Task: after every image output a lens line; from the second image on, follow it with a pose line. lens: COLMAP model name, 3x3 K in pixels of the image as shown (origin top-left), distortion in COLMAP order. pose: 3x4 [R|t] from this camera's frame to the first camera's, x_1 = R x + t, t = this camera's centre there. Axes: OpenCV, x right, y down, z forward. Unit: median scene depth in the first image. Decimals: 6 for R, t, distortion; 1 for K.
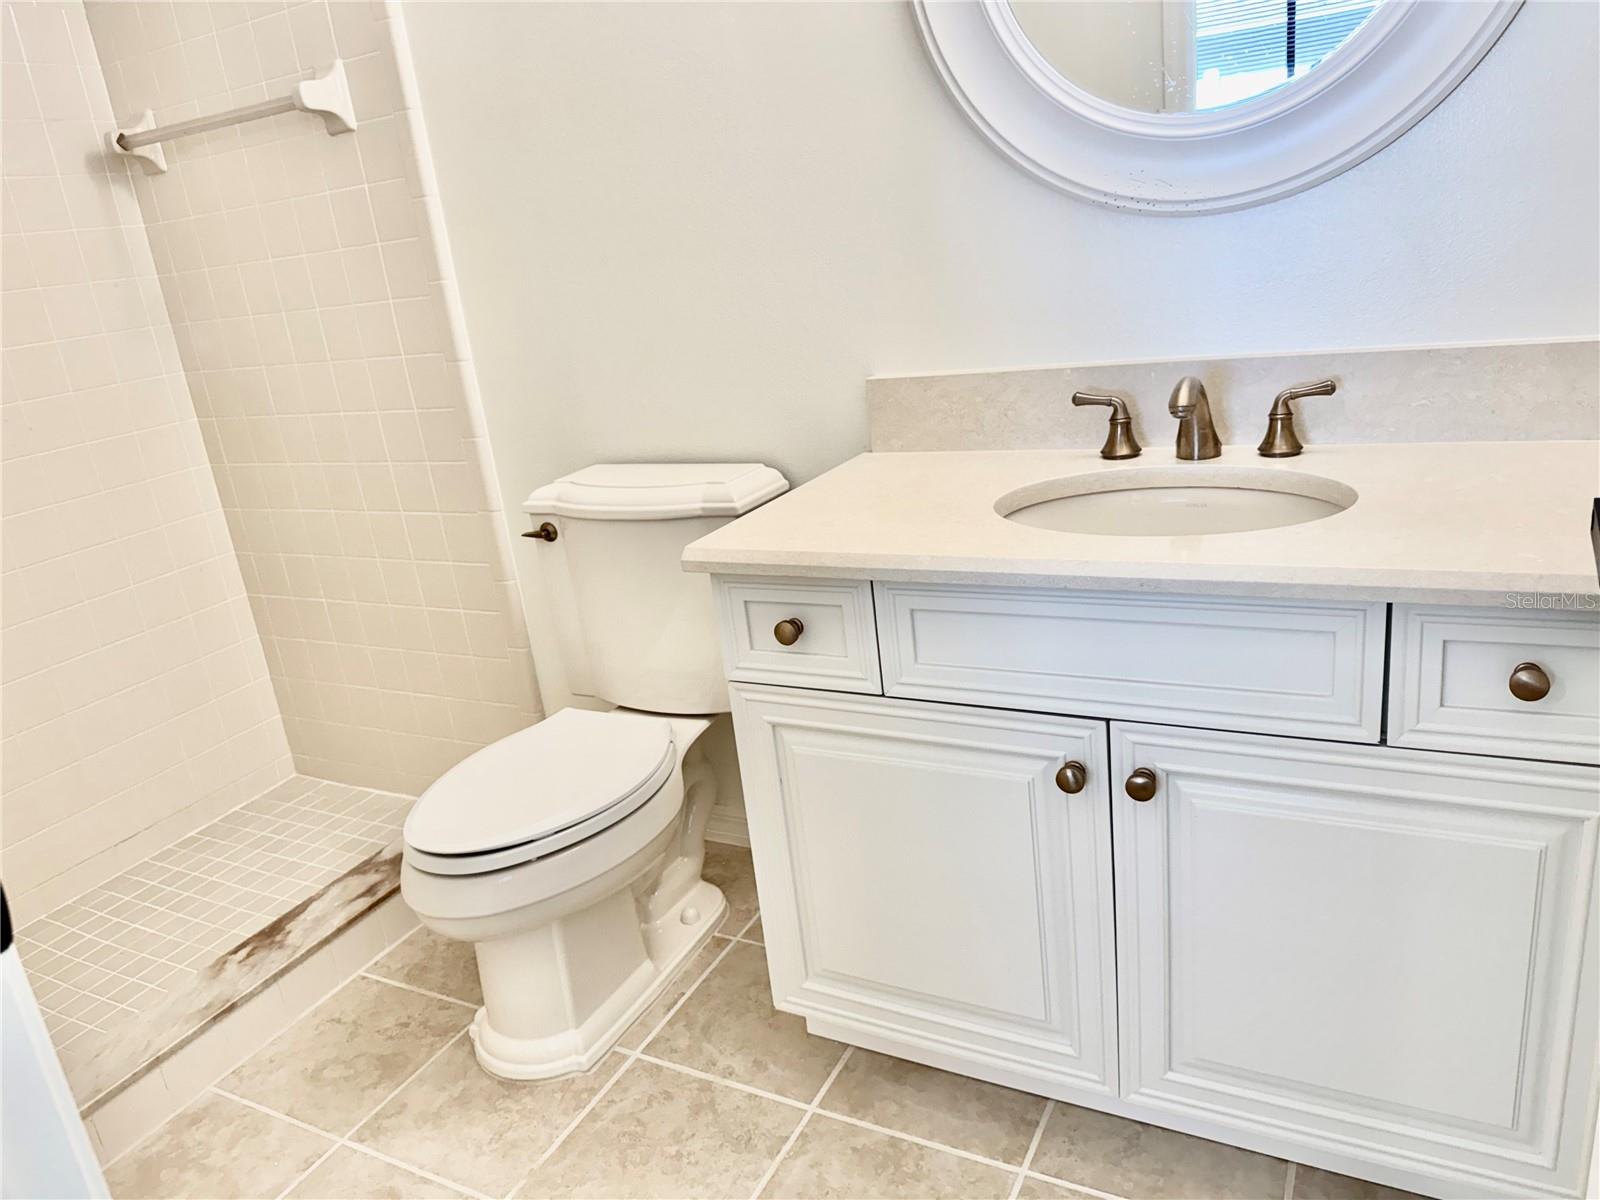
lens RADIAL K [[1125.2, 0, 791.5], [0, 1125.2, 601.2], [0, 0, 1]] dist [0.004699, 0.000750]
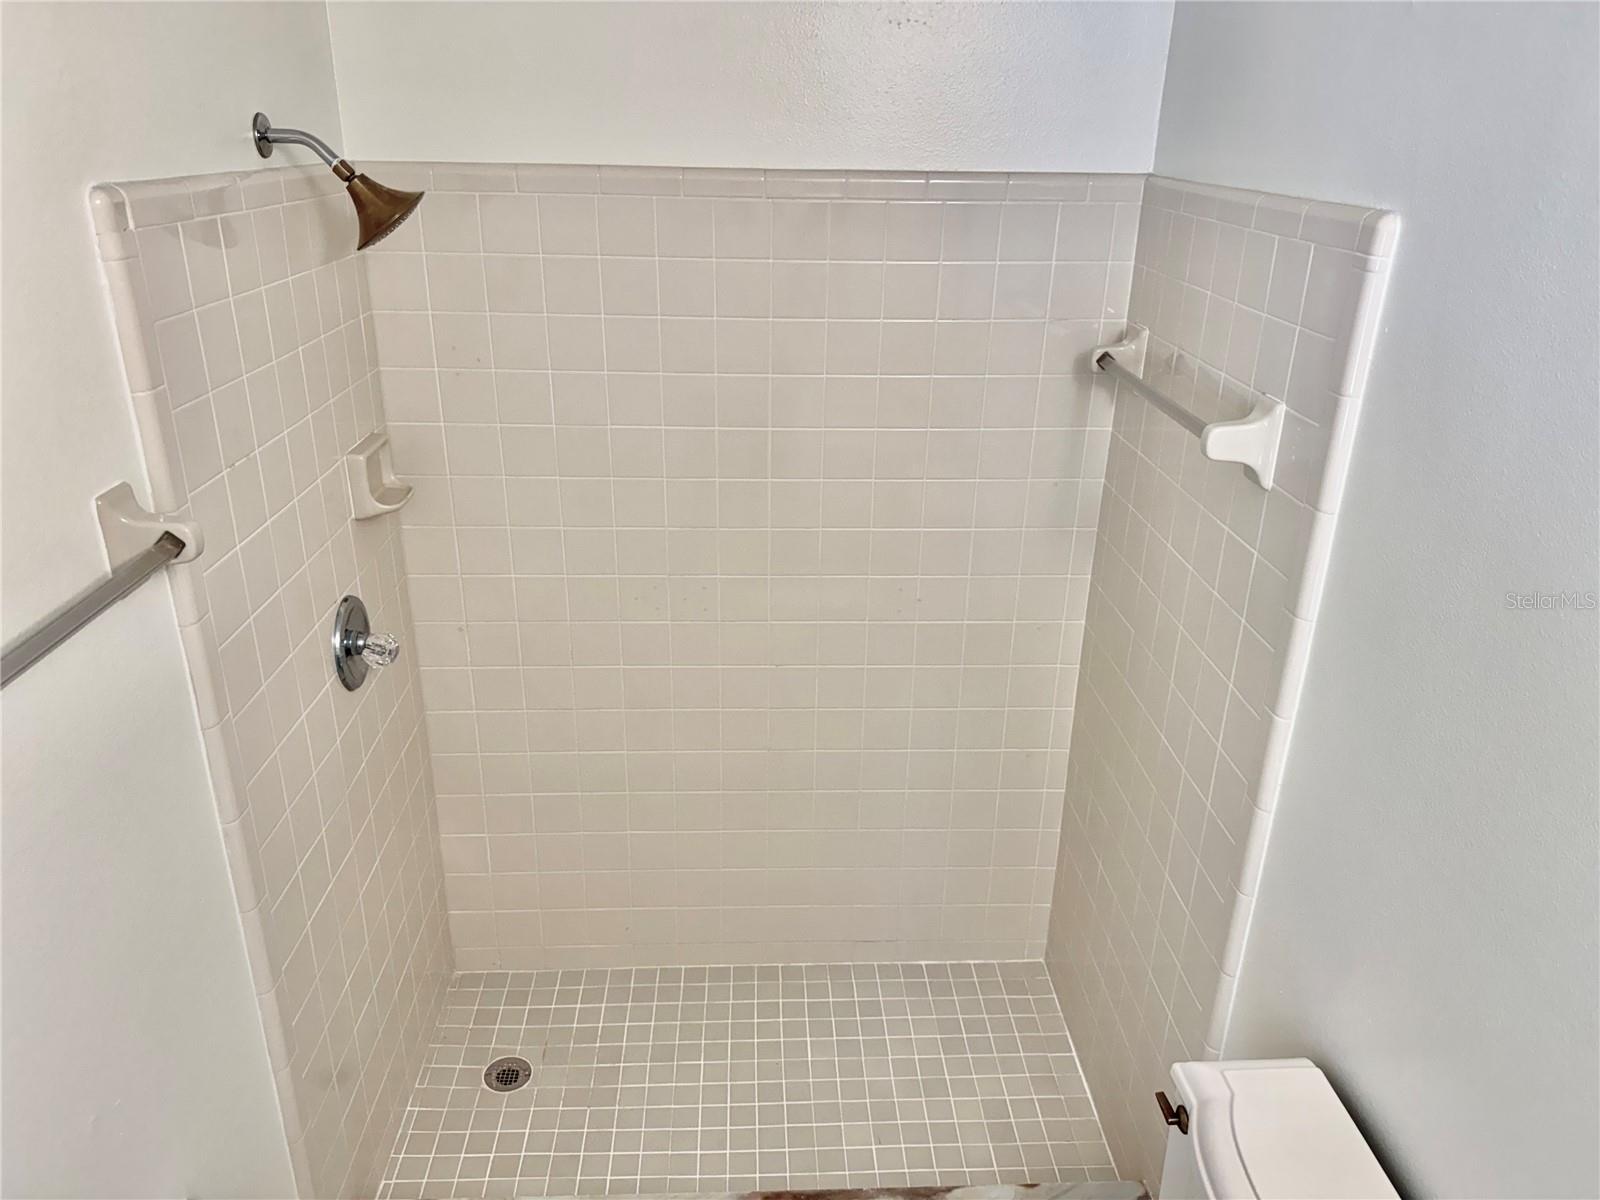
lens RADIAL K [[1125.2, 0, 791.5], [0, 1125.2, 601.2], [0, 0, 1]] dist [0.004699, 0.000750]
pose [[0.491876, 0.452988, -0.743545, 0.032043], [-0.345802, 0.885392, 0.310647, -0.418917], [0.799049, 0.104319, 0.592147, 0.288646]]
